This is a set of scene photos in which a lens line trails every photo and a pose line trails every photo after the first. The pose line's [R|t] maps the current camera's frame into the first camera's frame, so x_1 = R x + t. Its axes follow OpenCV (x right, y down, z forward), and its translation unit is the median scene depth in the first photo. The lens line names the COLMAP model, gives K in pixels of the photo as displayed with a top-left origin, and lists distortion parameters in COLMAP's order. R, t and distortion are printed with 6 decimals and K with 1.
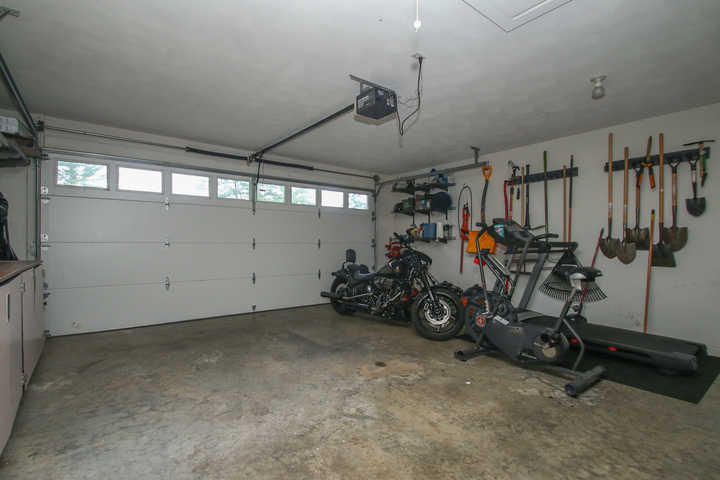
lens RADIAL K [[333.1, 0, 364.9], [0, 333.1, 244.8], [0, 0, 1]] dist [-0.009267, -0.003313]
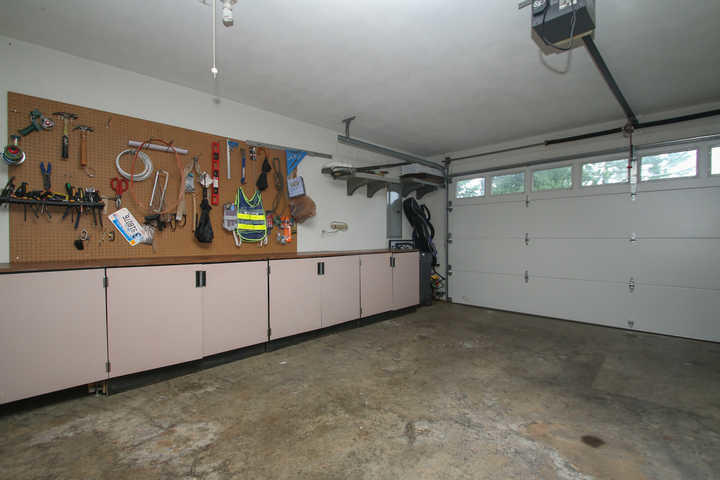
lens RADIAL K [[333.1, 0, 365.0], [0, 333.1, 238.7], [0, 0, 1]] dist [-0.009267, -0.003313]
pose [[0.128636, 0.000008, -0.991692, 0.661981], [0.000325, 1.000000, 0.000050, -0.005505], [0.991692, -0.000329, 0.128636, 0.589031]]
